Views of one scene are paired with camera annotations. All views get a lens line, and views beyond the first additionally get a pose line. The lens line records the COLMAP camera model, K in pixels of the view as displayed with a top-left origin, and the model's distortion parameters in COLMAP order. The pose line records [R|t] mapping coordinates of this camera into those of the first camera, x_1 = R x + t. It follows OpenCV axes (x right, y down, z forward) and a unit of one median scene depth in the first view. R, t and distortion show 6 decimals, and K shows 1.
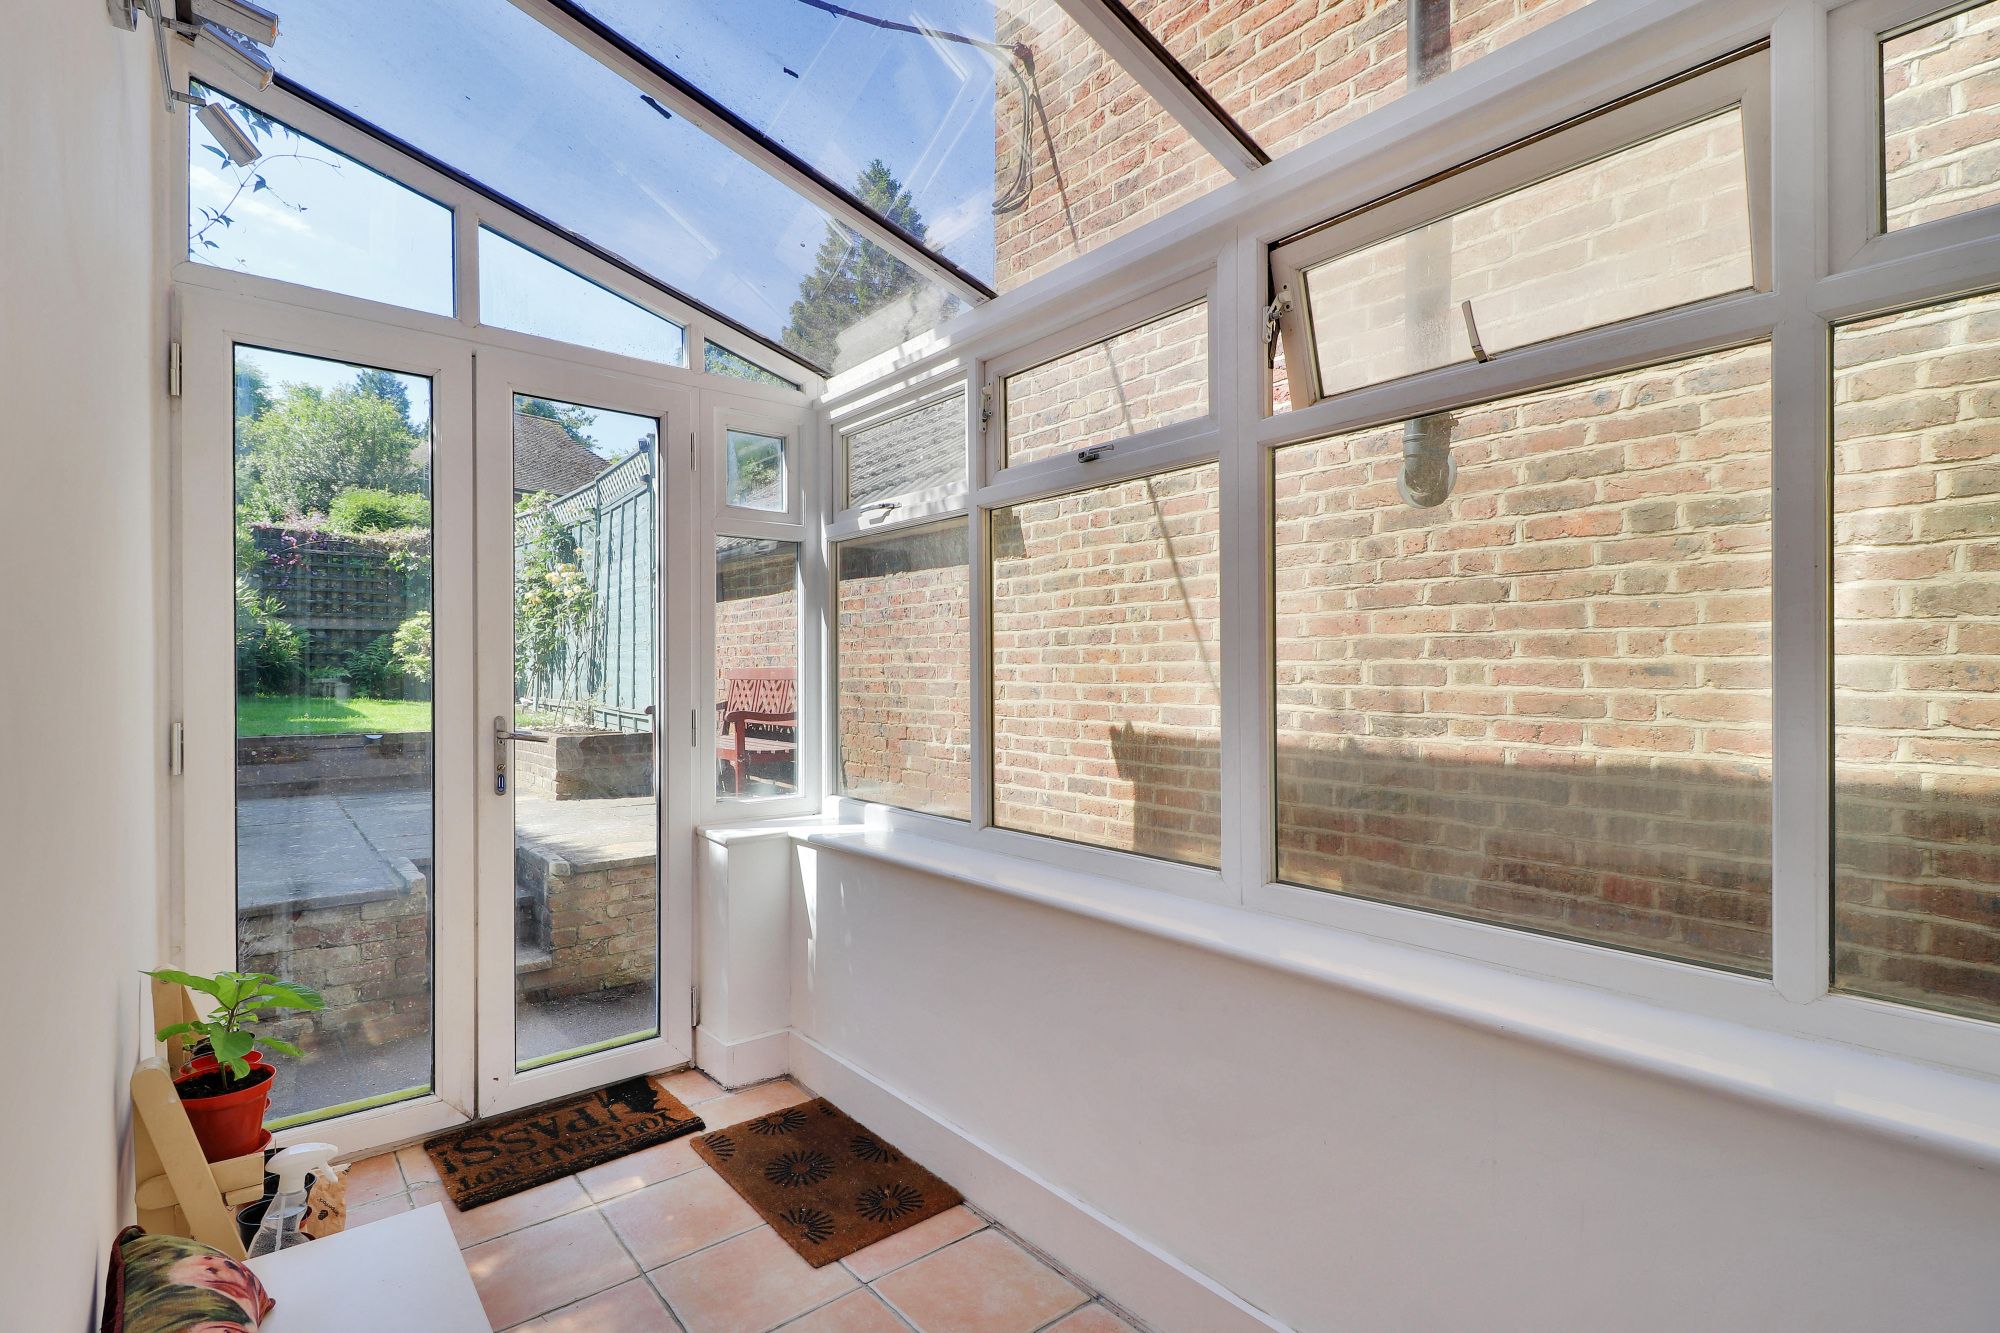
lens RADIAL K [[932.4, 0, 996.4], [0, 932.4, 671.4], [0, 0, 1]] dist [0.002133, -0.000021]
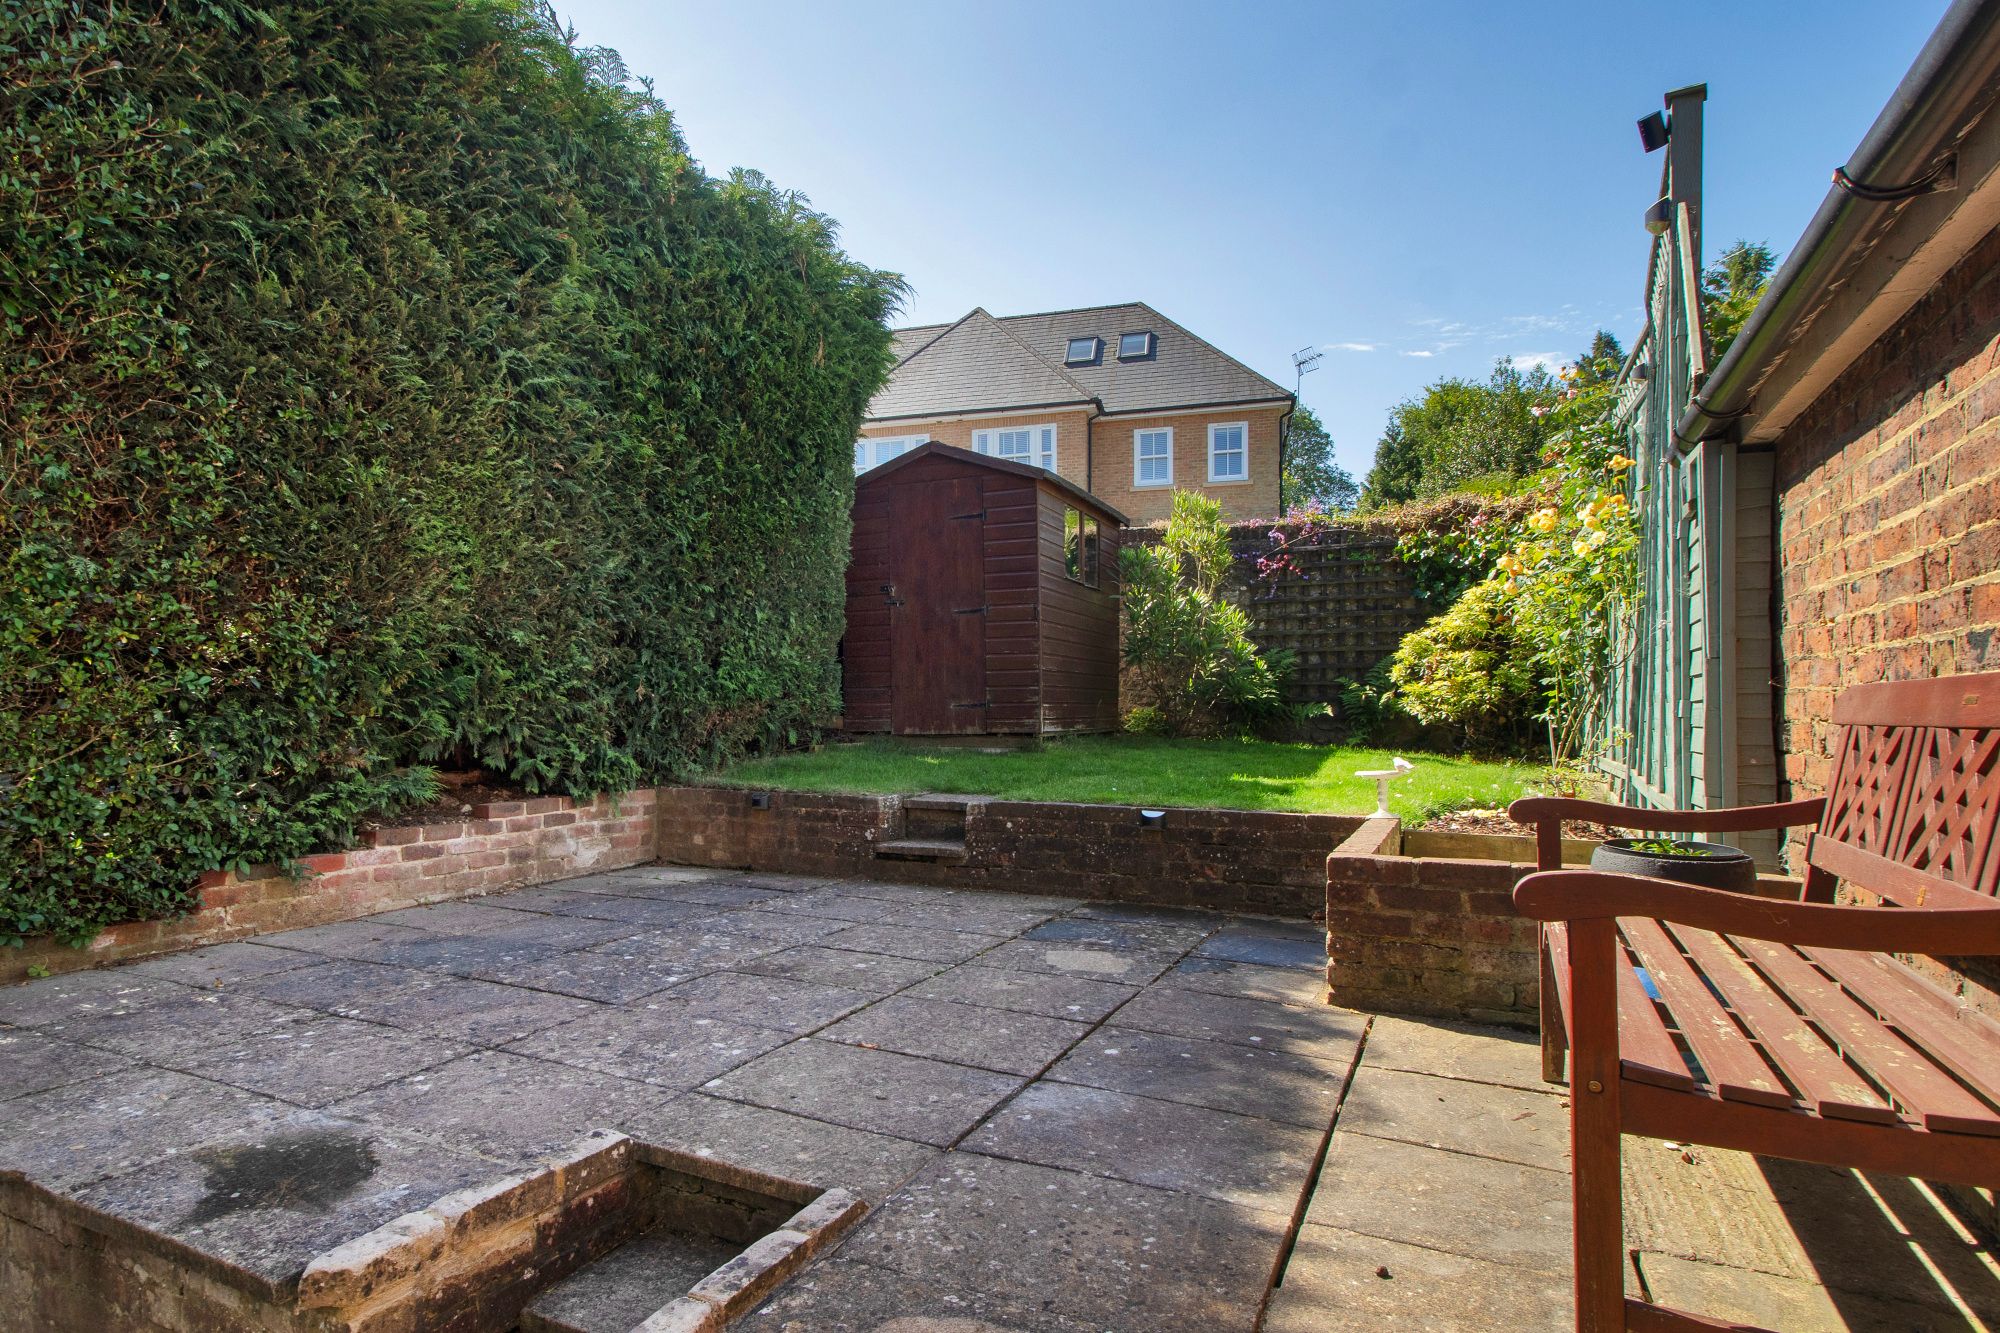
lens RADIAL K [[1059.8, 0, 974.6], [0, 1059.8, 714.3], [0, 0, 1]] dist [0.001664, 0.000008]
pose [[0.401634, -0.001278, -0.915799, -0.060070], [0.003554, 0.999994, 0.000163, 0.003170], [0.915793, -0.003320, 0.401636, 0.410537]]
